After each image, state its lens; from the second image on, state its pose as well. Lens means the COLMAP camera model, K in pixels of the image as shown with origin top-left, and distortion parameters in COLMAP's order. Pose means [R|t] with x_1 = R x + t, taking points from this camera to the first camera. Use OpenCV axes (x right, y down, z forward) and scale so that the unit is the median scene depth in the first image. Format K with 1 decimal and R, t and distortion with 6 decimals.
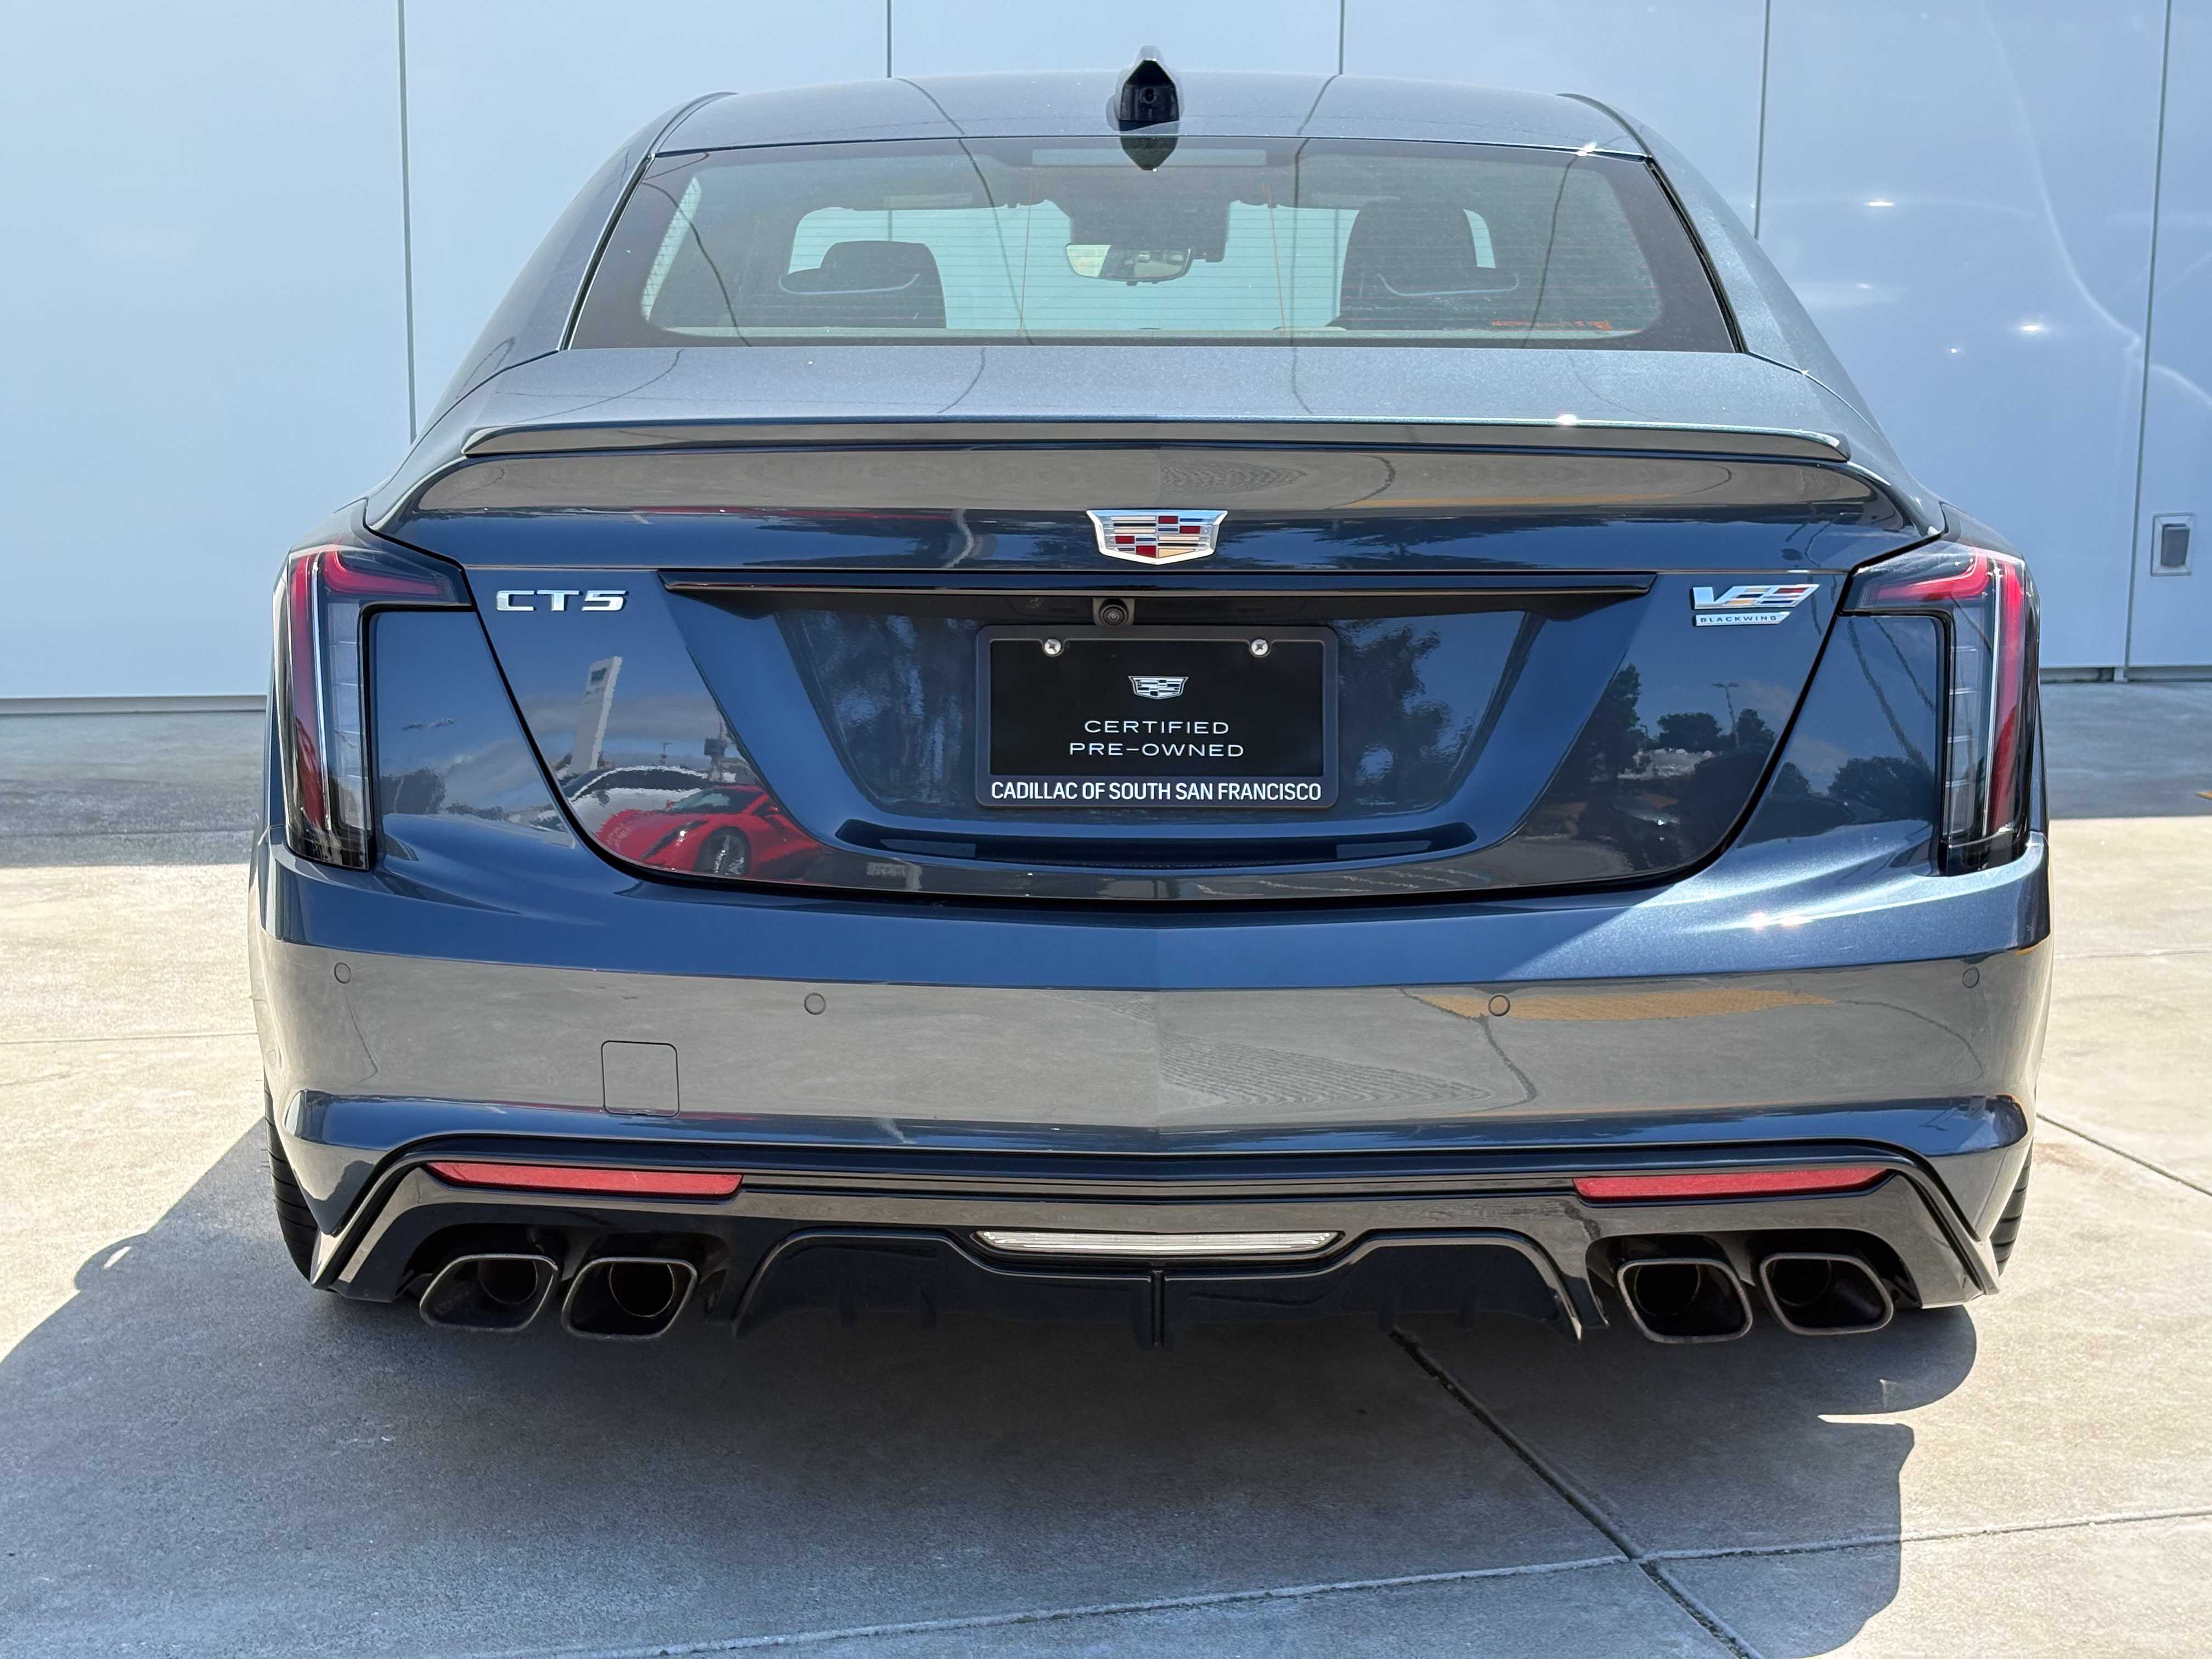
lens RADIAL K [[3369.8, 0, 1106.0], [0, 3369.8, 829.5], [0, 0, 1]] dist [0.248650, -1.040735]
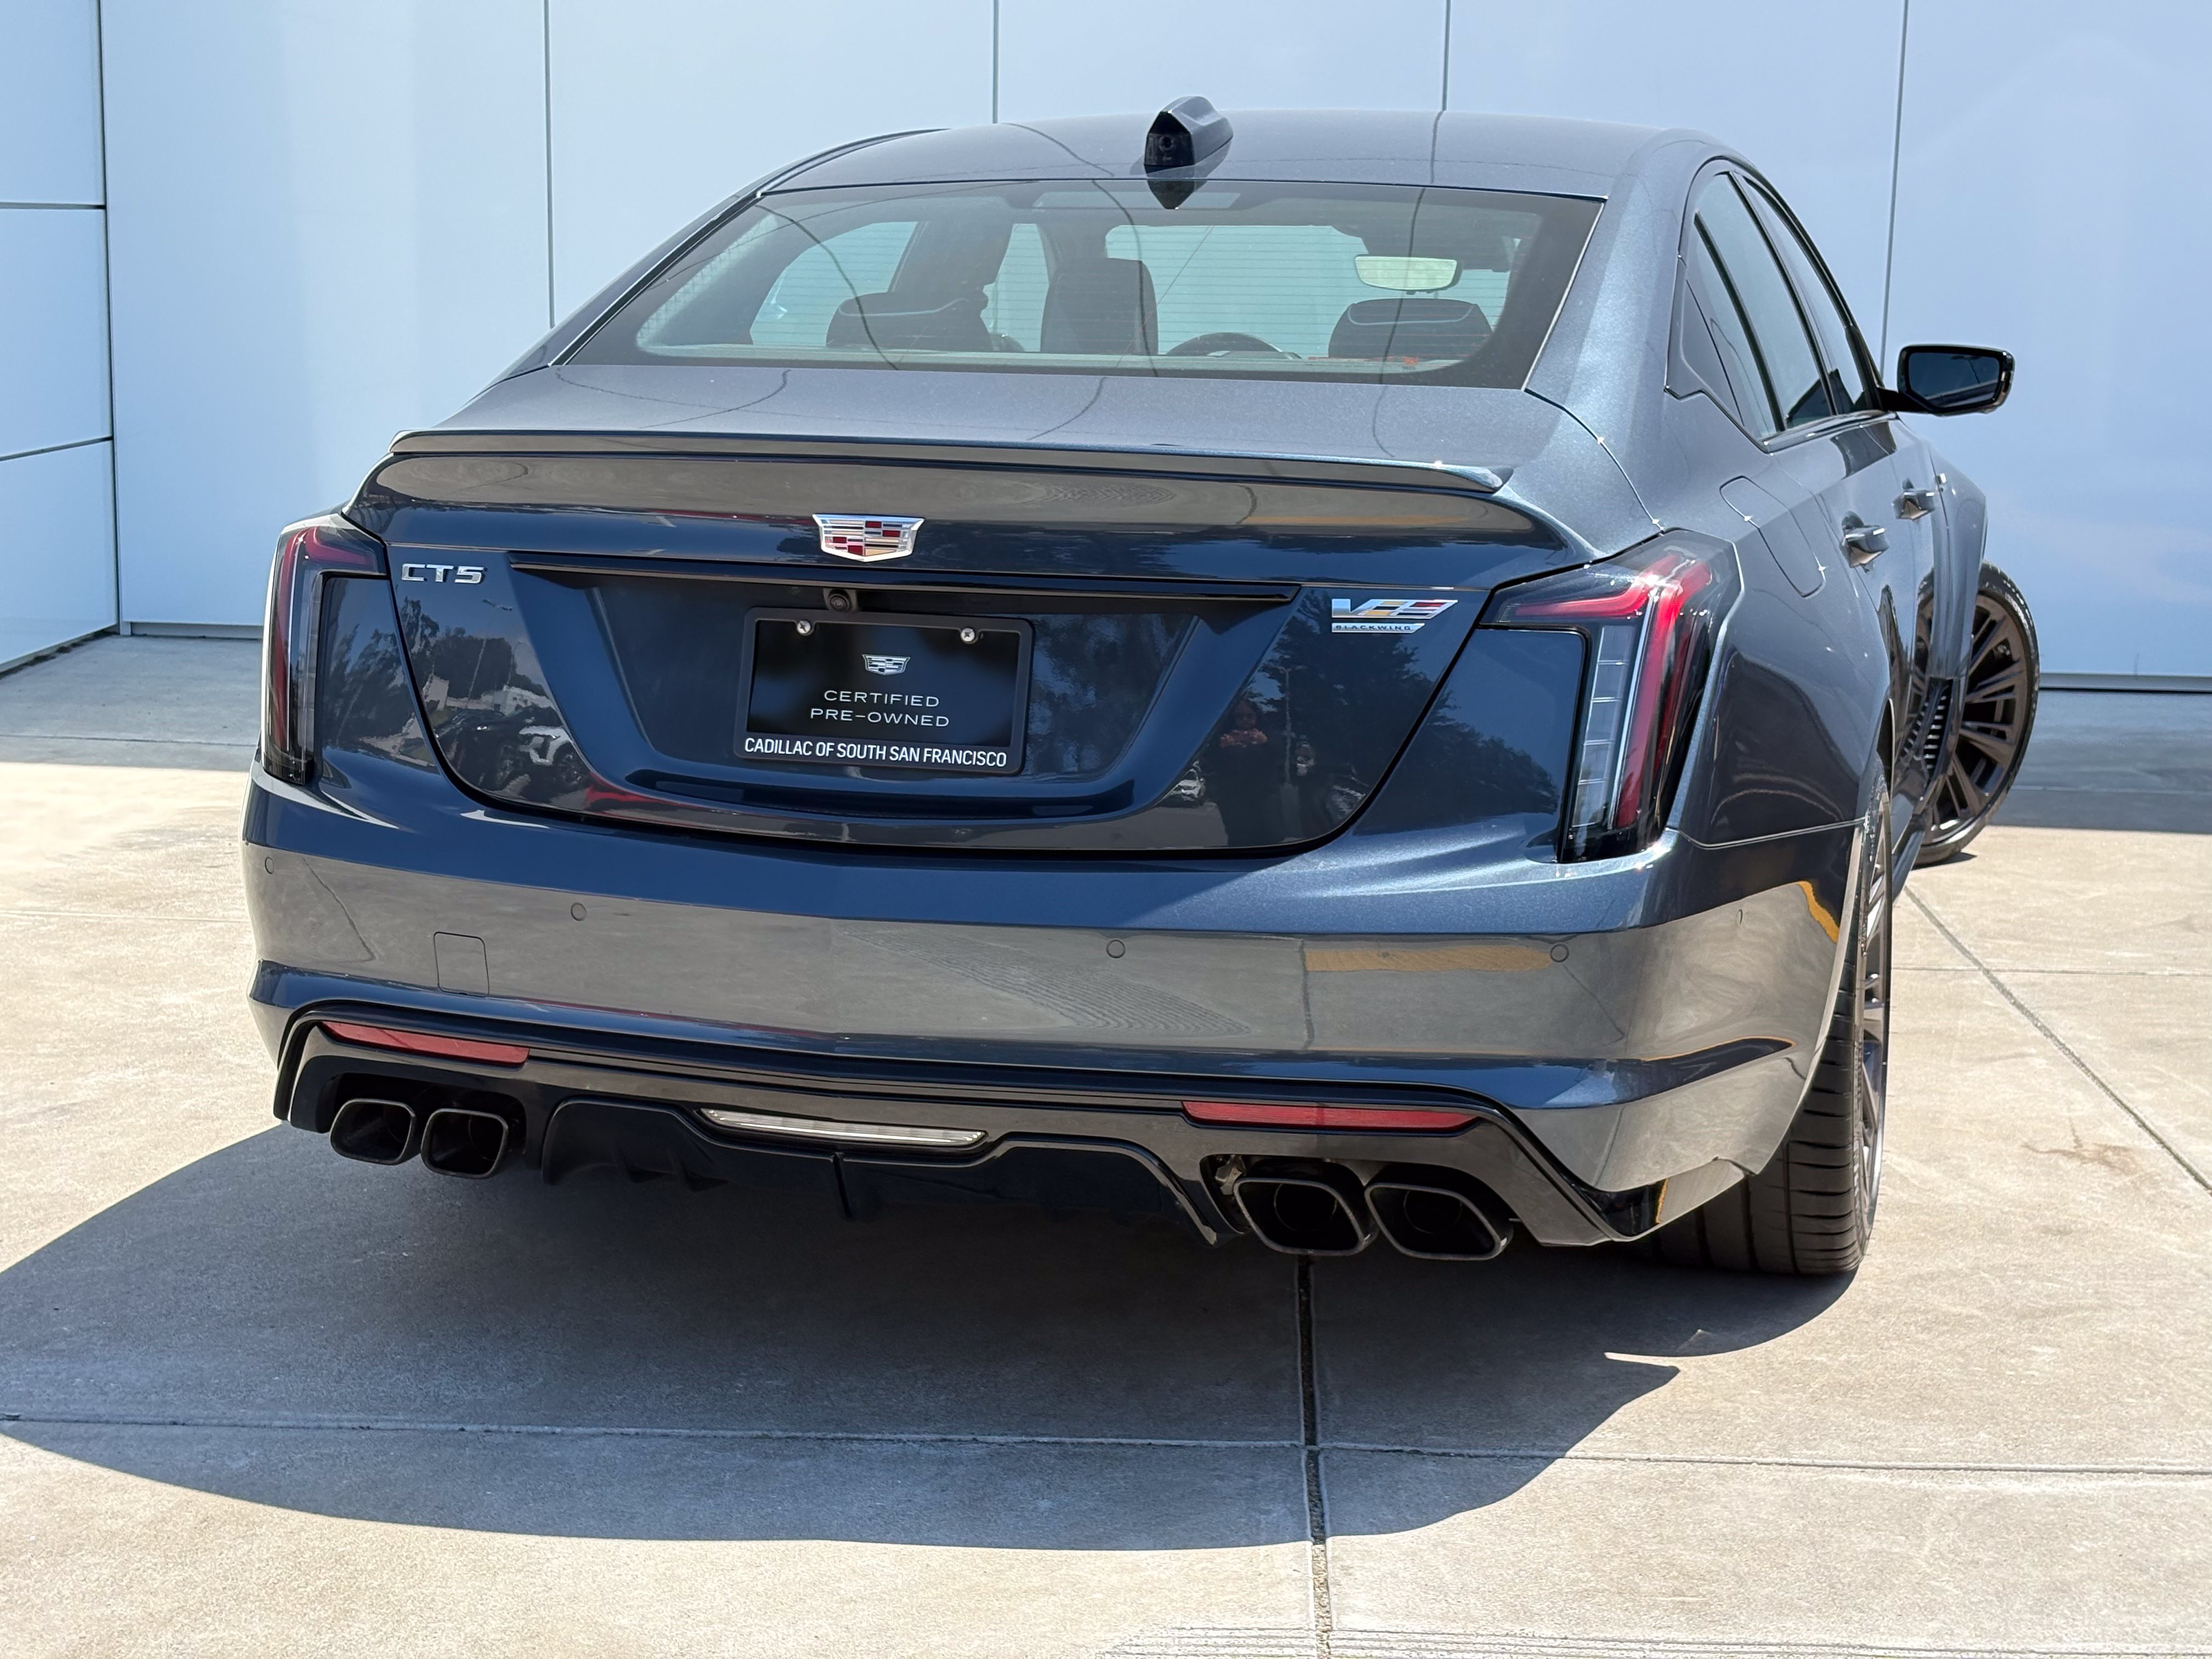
lens RADIAL K [[3369.8, 0, 1106.0], [0, 3369.8, 829.5], [0, 0, 1]] dist [0.248650, -1.040735]
pose [[0.960433, 0.055689, -0.272885, 0.417957], [-0.052931, 0.998445, 0.017463, -0.009245], [0.273433, -0.002328, 0.961888, -0.121450]]
